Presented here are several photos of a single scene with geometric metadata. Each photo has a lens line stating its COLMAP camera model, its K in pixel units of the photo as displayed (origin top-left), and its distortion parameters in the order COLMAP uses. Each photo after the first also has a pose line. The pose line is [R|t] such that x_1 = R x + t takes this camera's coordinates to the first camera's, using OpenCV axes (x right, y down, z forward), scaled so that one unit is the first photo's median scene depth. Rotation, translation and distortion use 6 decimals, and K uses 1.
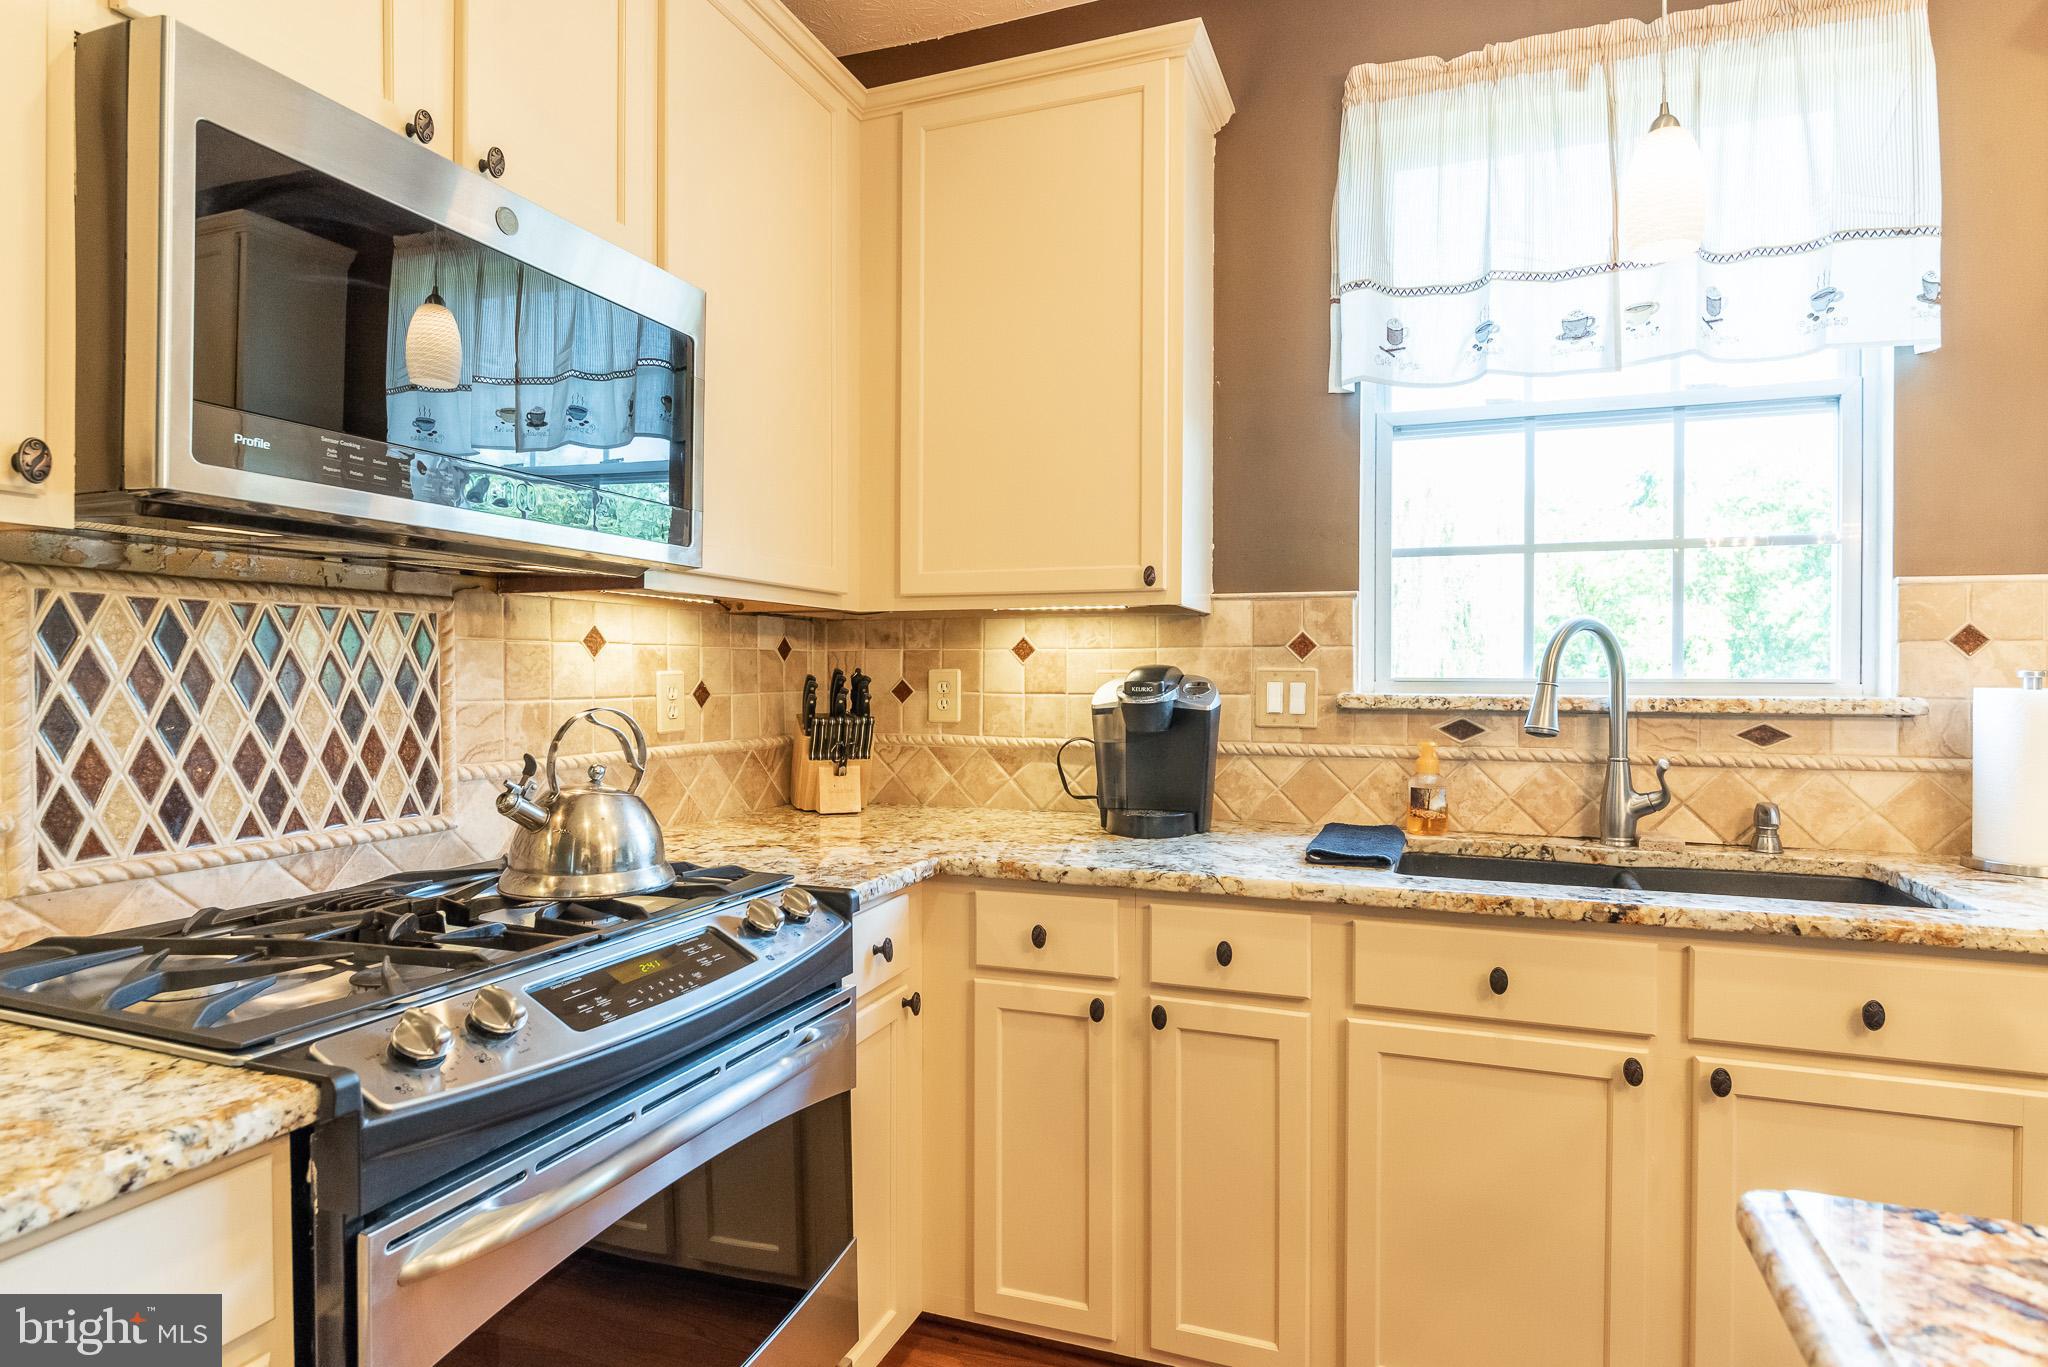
lens RADIAL K [[1097.2, 0, 1041.3], [0, 1097.2, 681.7], [0, 0, 1]] dist [-0.001559, -0.002615]
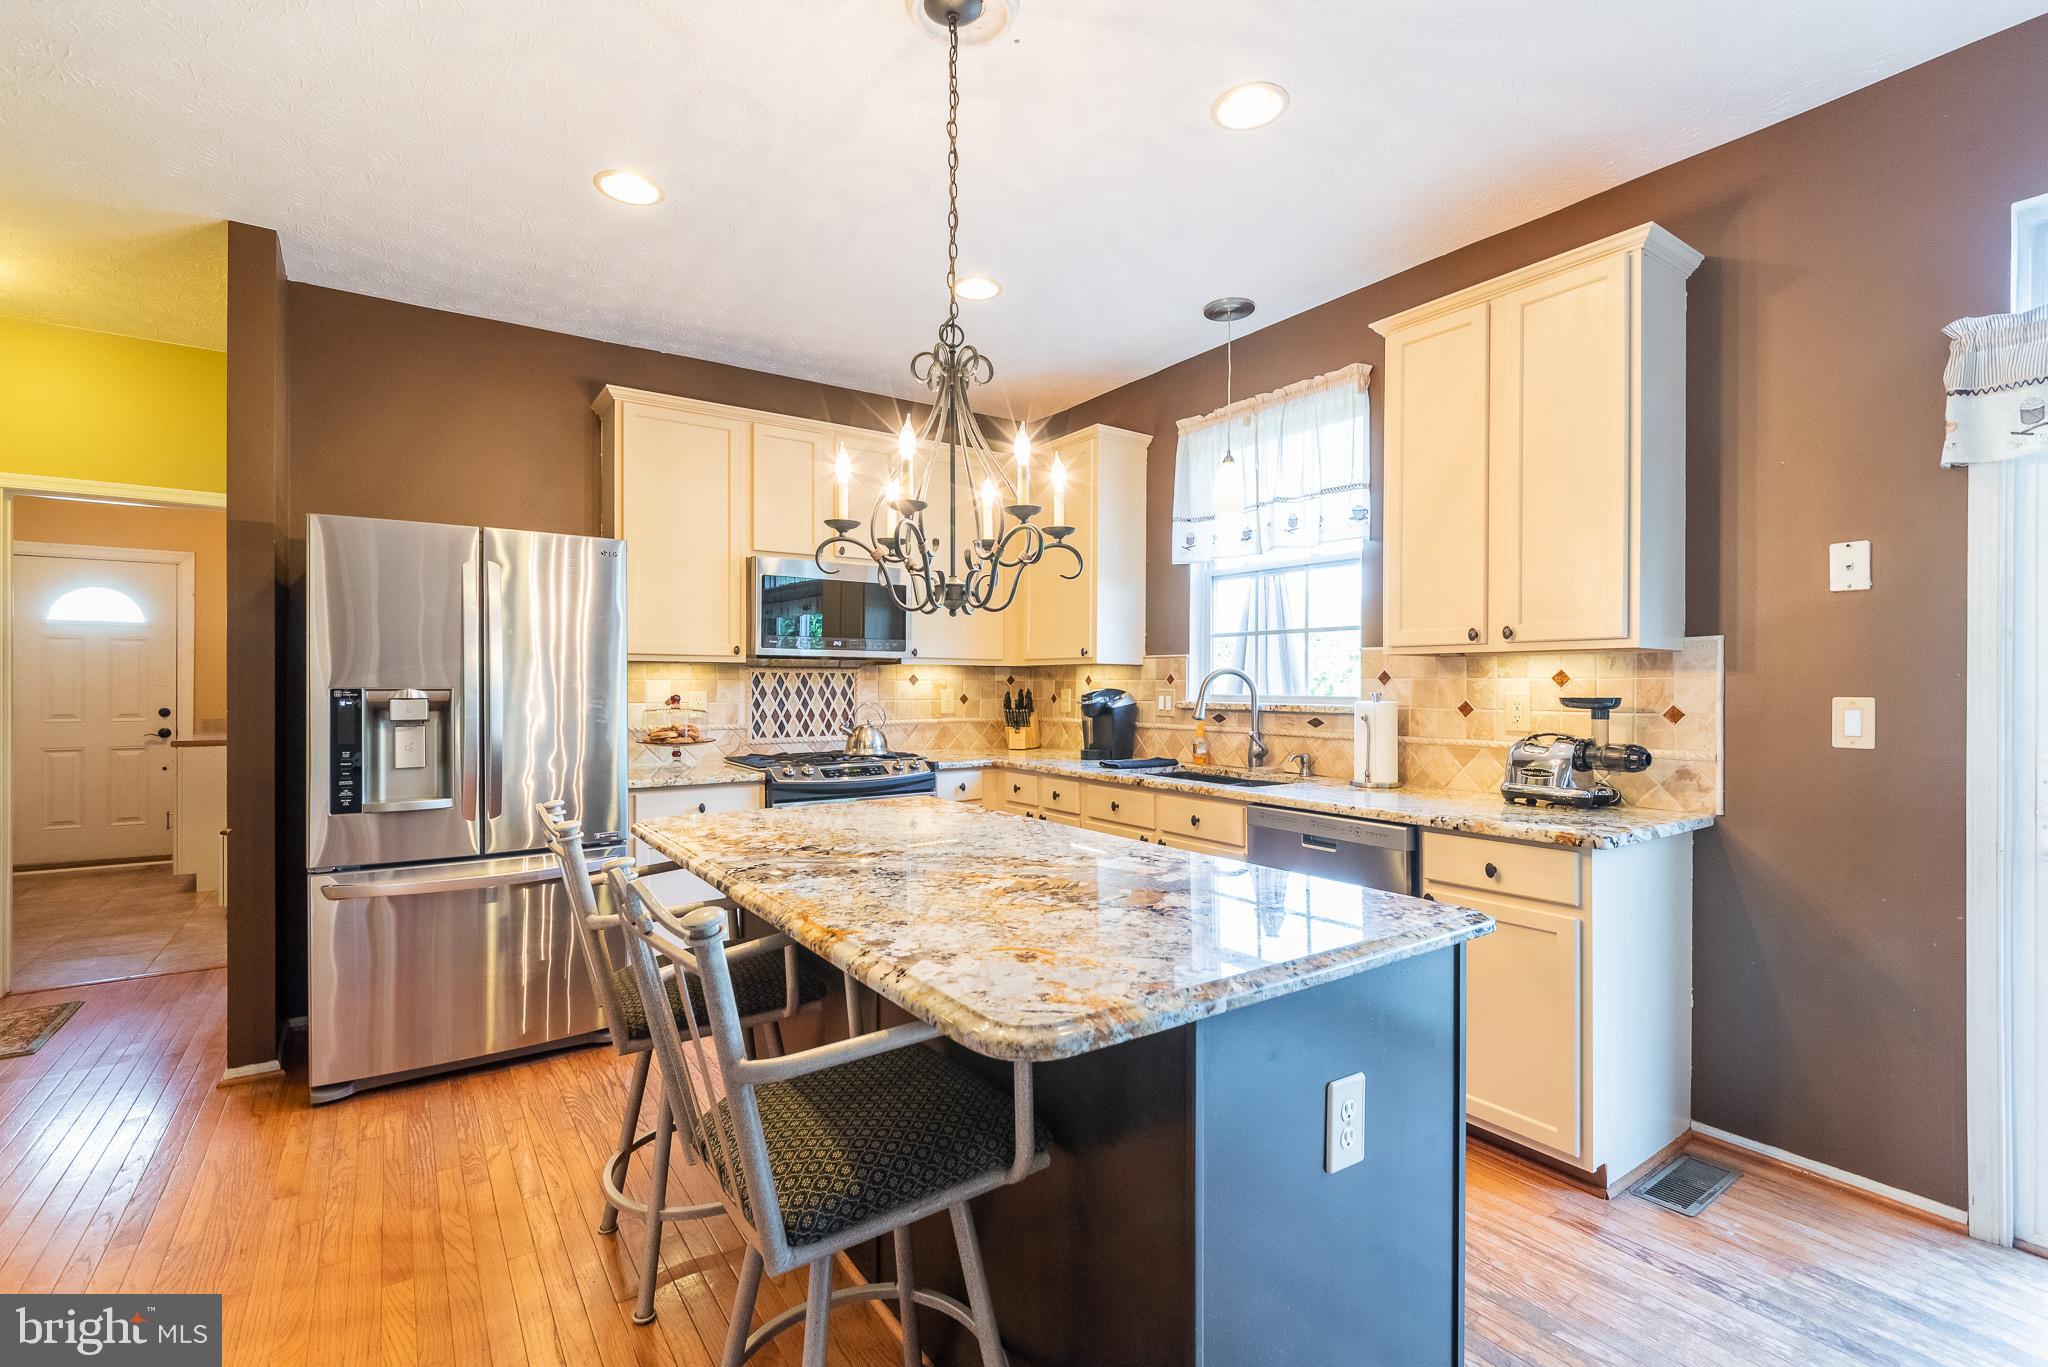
lens RADIAL K [[893.4, 0, 983.2], [0, 893.4, 686.2], [0, 0, 1]] dist [-0.000609, -0.001151]
pose [[0.797556, 0.000311, -0.603245, 1.203915], [-0.002929, 0.999990, -0.003357, -0.014172], [0.603238, 0.004445, 0.797549, -0.778244]]
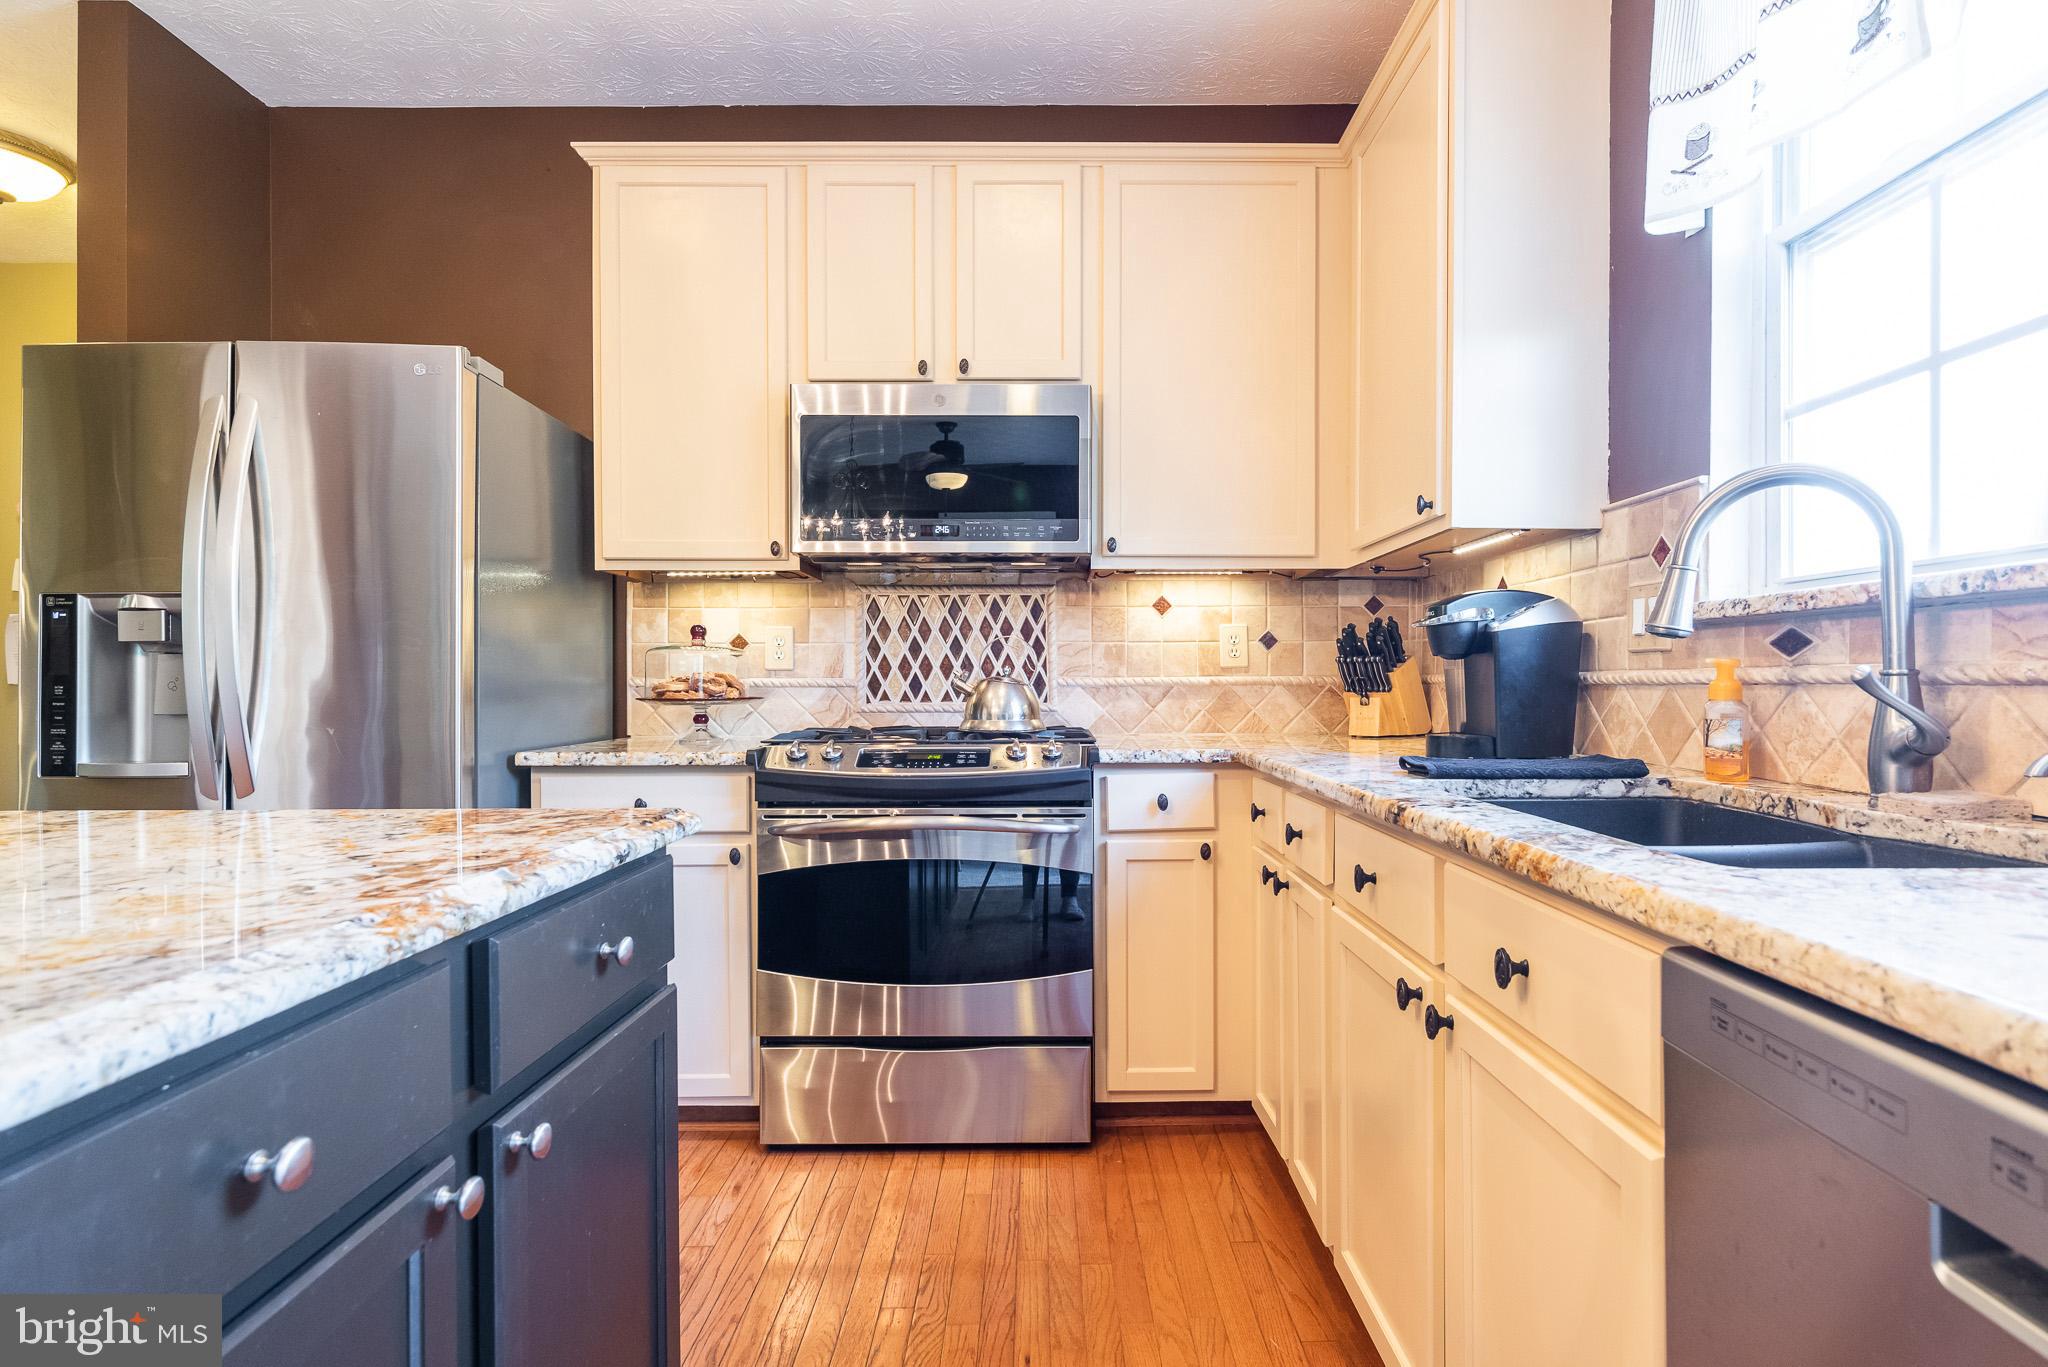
lens RADIAL K [[1003.3, 0, 1000.6], [0, 1003.3, 681.2], [0, 0, 1]] dist [0.000259, 0.000030]
pose [[0.340795, -0.001166, -0.940137, 0.922698], [-0.003174, 0.999992, -0.002391, 0.080696], [0.940132, 0.003798, 0.340789, 0.316752]]
